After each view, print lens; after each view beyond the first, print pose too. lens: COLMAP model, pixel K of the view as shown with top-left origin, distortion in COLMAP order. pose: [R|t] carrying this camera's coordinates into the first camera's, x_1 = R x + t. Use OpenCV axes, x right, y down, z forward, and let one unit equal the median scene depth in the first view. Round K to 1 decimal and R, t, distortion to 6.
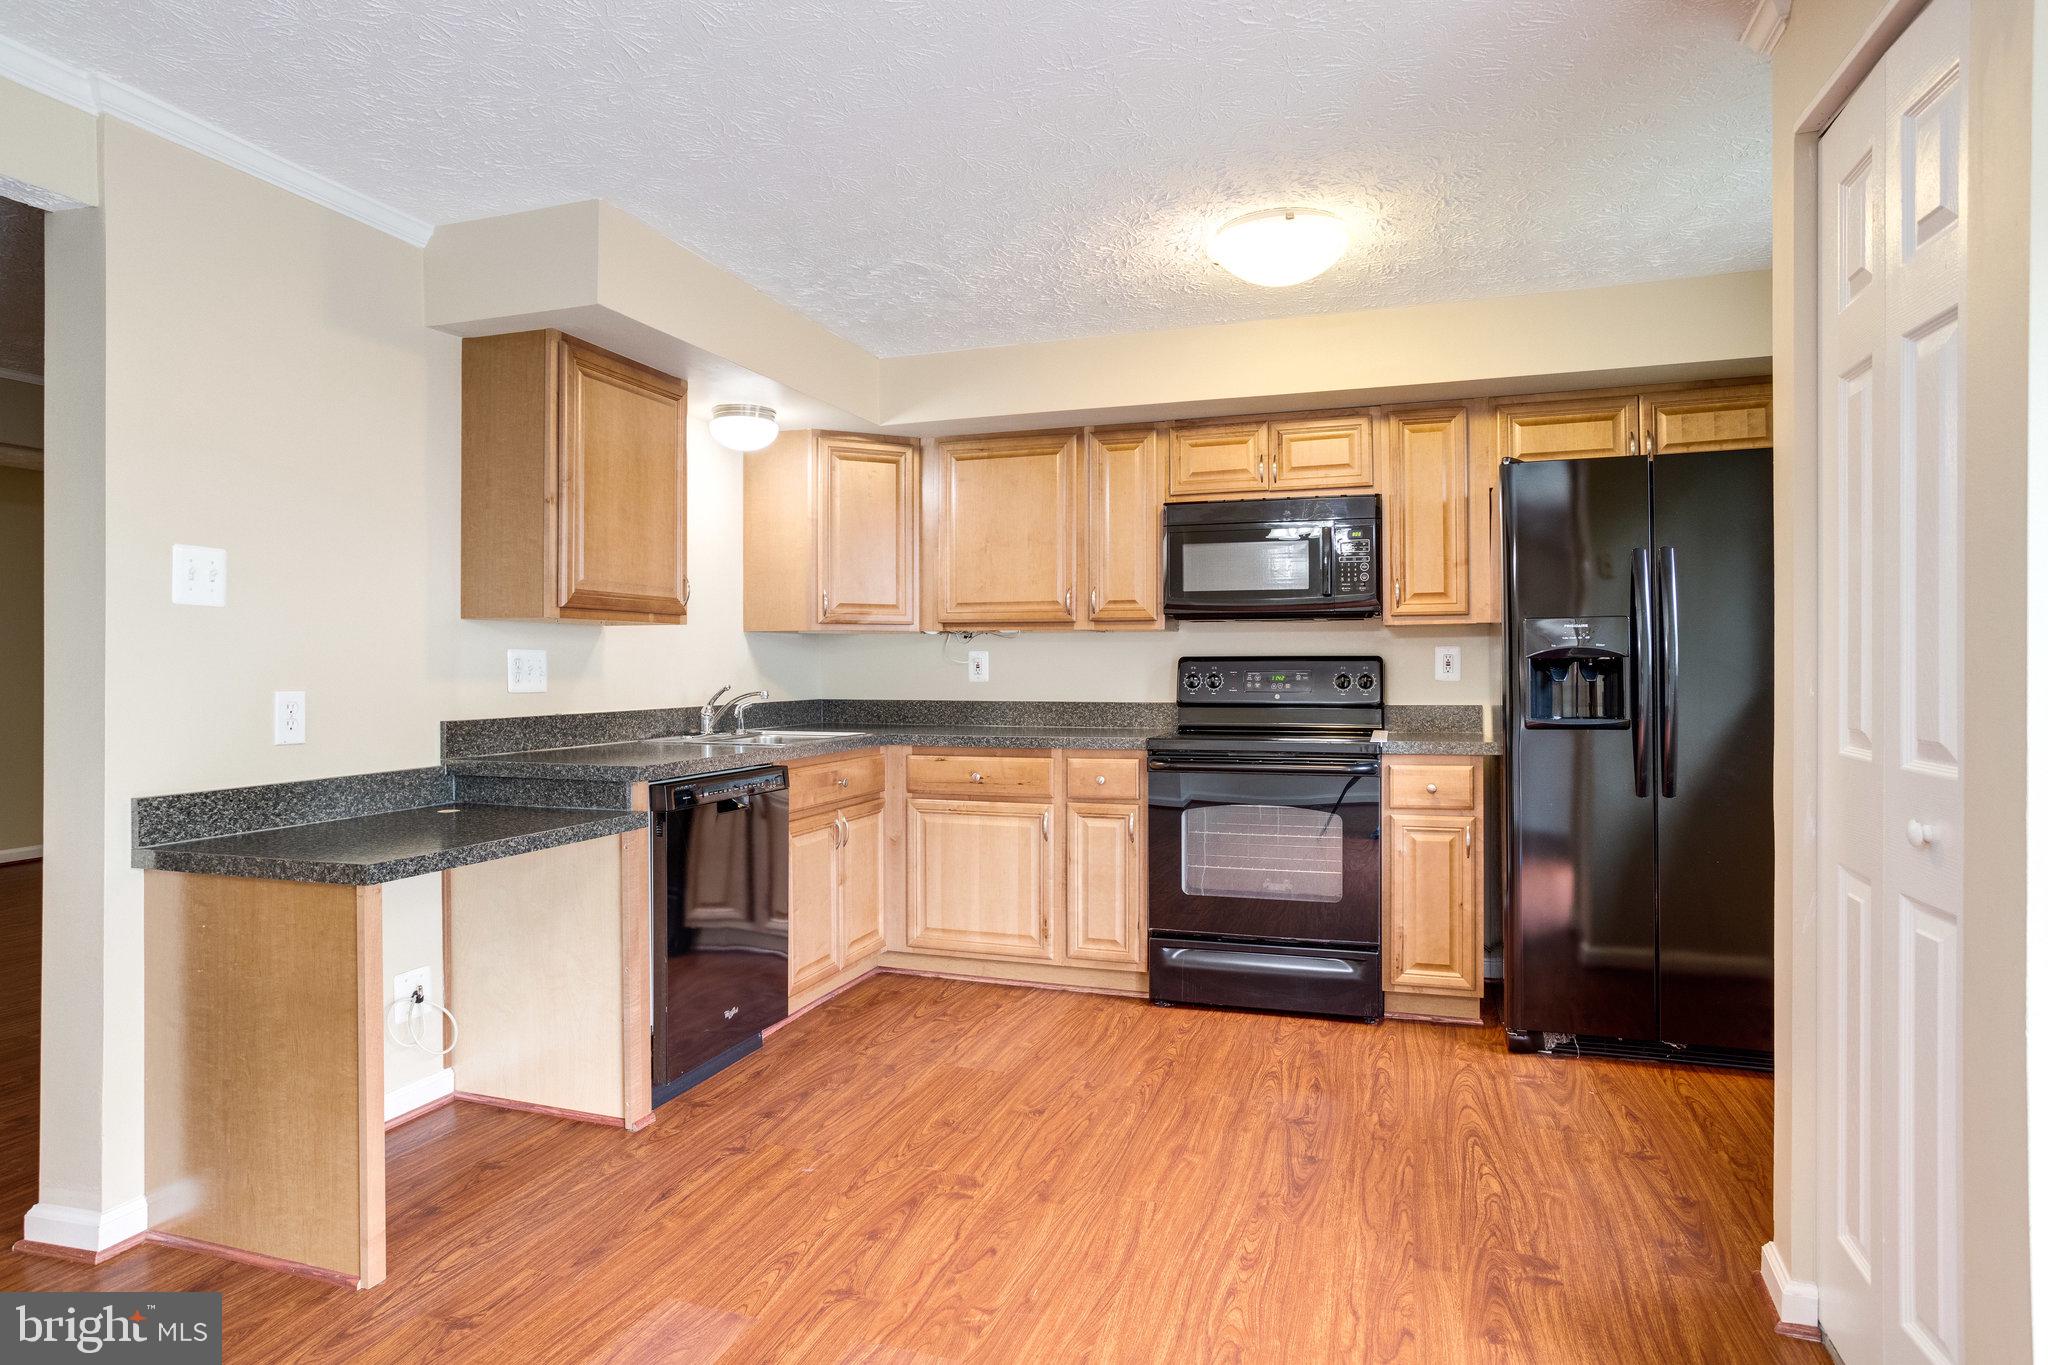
lens RADIAL K [[1138.3, 0, 1021.8], [0, 1138.3, 668.1], [0, 0, 1]] dist [-0.046636, 0.038334]
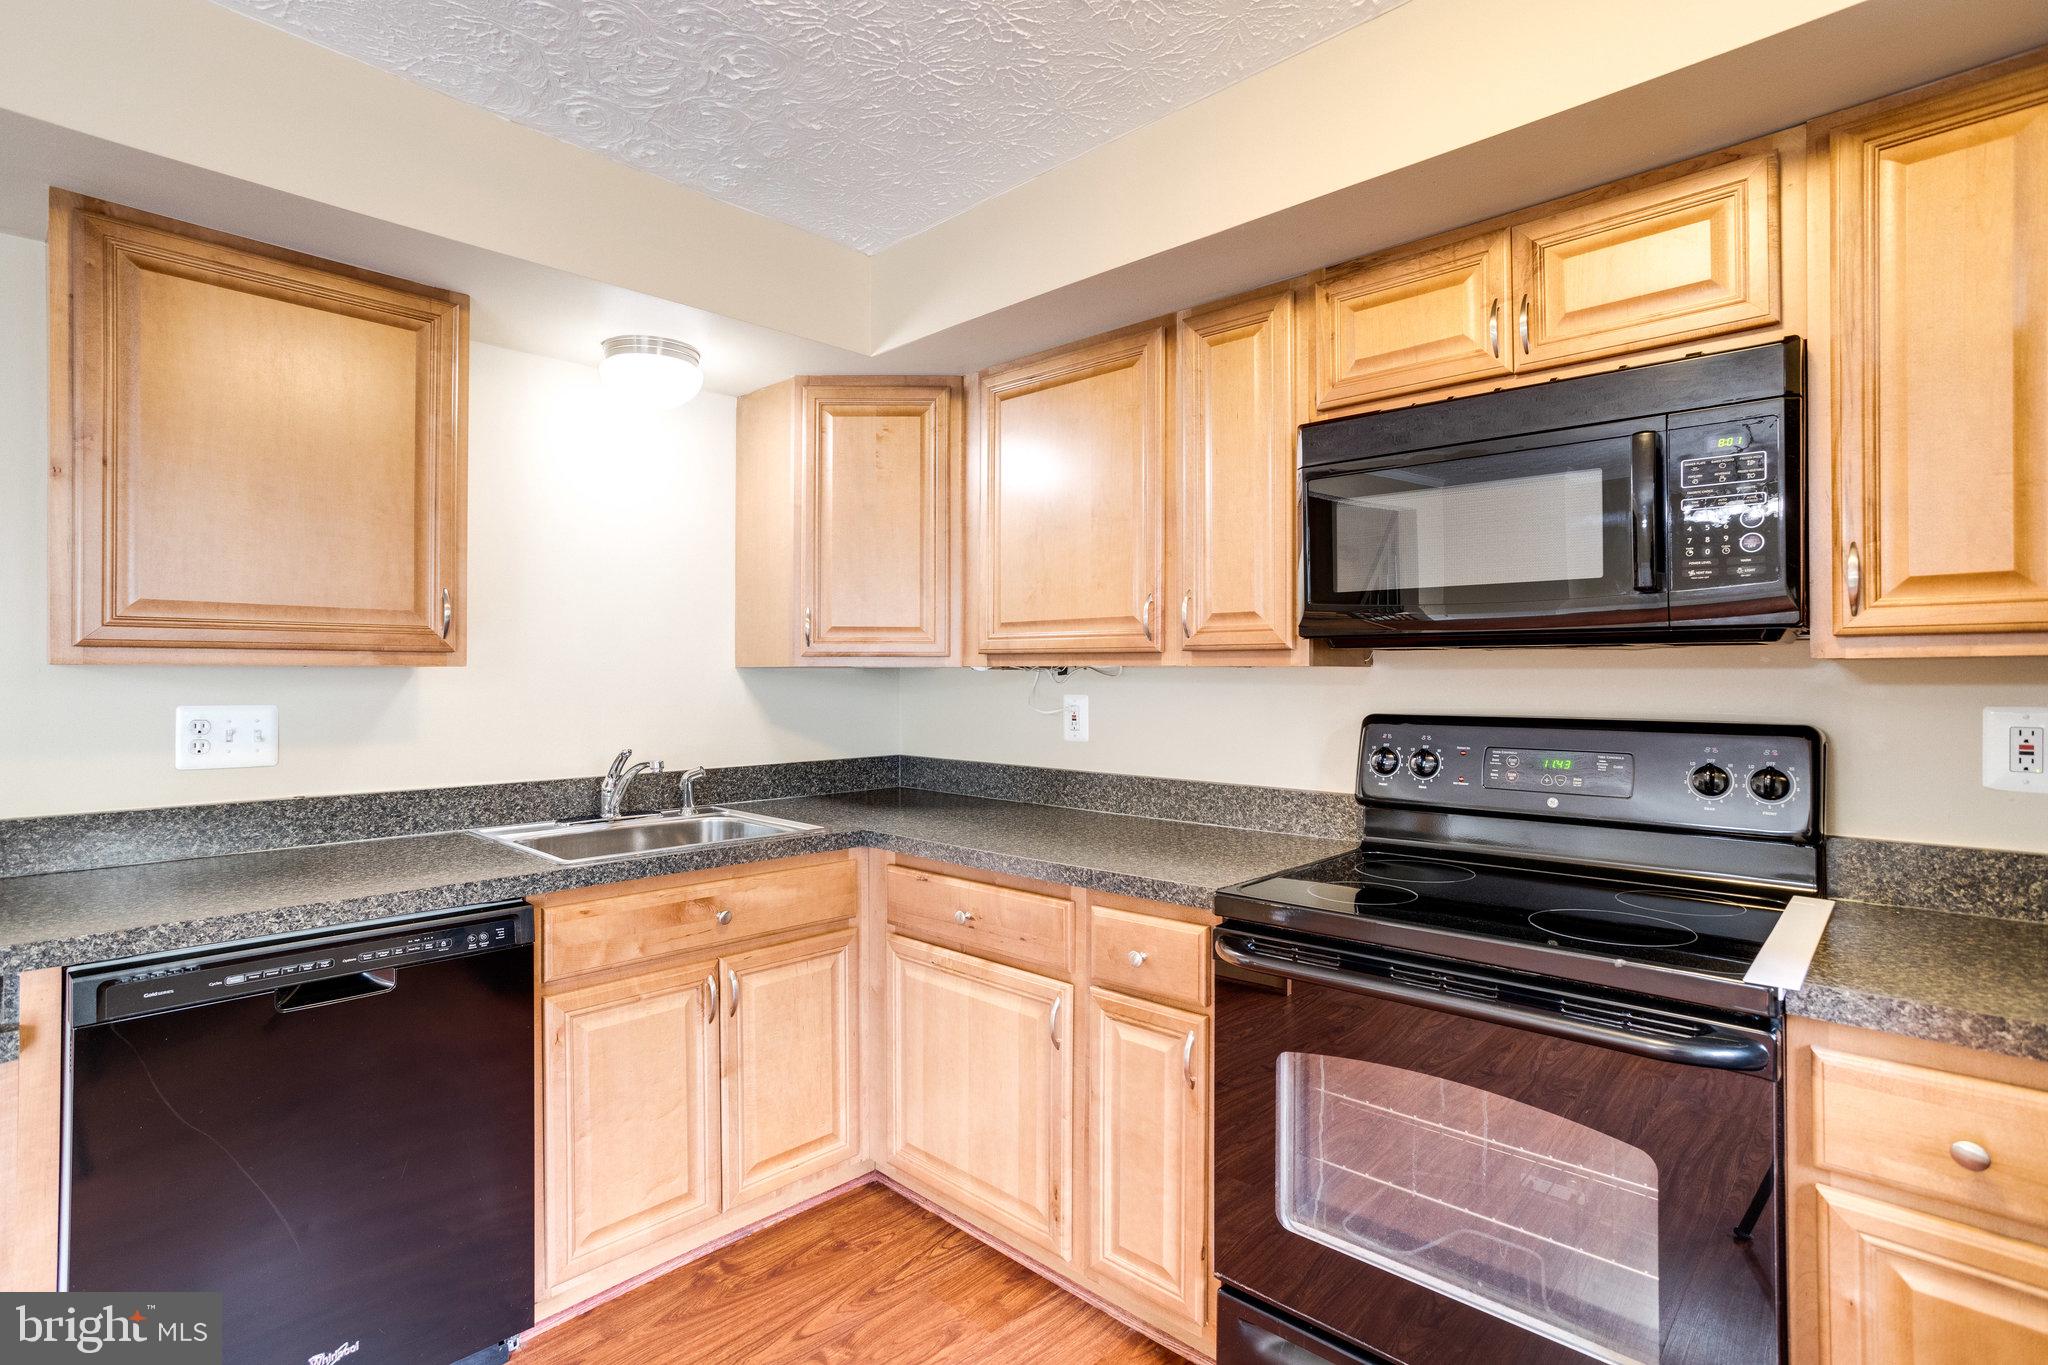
lens RADIAL K [[987.7, 0, 1018.0], [0, 987.7, 675.7], [0, 0, 1]] dist [-0.045911, 0.033716]
pose [[0.907997, 0.003116, -0.418966, 0.207367], [-0.004267, 0.999989, -0.001812, -0.029918], [0.418956, 0.003433, 0.908000, 0.563468]]
